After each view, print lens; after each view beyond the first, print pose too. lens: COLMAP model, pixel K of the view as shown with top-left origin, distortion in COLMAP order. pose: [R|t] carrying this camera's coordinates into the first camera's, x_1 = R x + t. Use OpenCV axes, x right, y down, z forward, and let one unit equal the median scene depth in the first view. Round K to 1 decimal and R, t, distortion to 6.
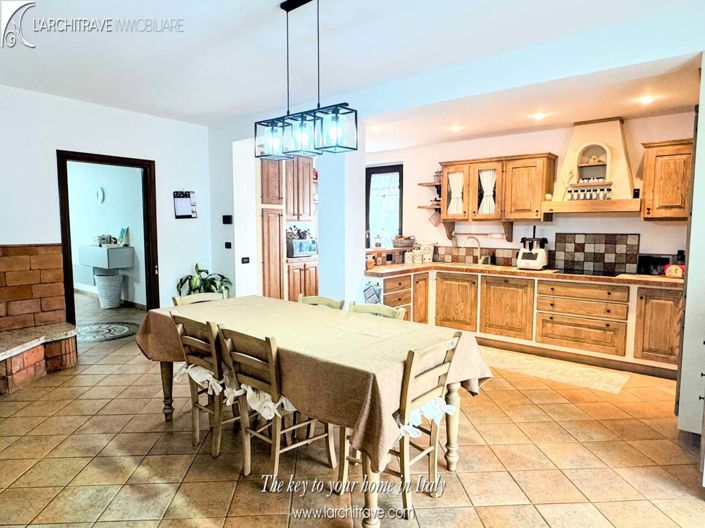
lens RADIAL K [[448.5, 0, 352.5], [0, 448.5, 264.0], [0, 0, 1]] dist [-0.003239, -0.001250]
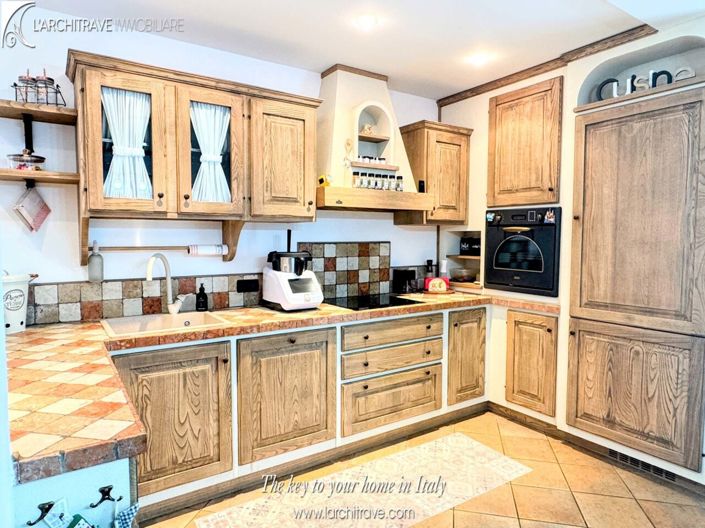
lens RADIAL K [[448.5, 0, 352.5], [0, 448.5, 264.0], [0, 0, 1]] dist [-0.003239, -0.001250]
pose [[0.289681, -0.060222, 0.955227, -0.105498], [0.082106, 0.995903, 0.037887, -0.060533], [-0.953595, 0.067454, 0.293439, 0.805171]]
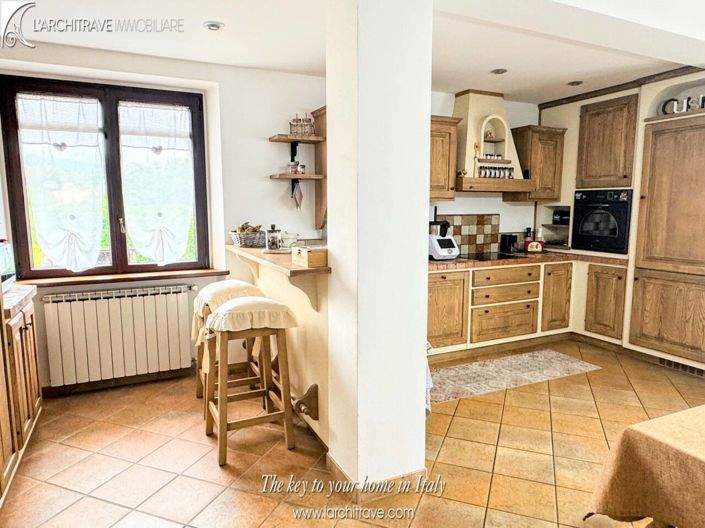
lens RADIAL K [[469.3, 0, 354.8], [0, 469.3, 266.2], [0, 0, 1]] dist [0.000609, 0.003307]
pose [[0.420887, -0.118673, 0.899317, -0.467945], [0.081015, 0.992361, 0.093036, -0.072102], [-0.903488, 0.033700, 0.427287, 0.808295]]
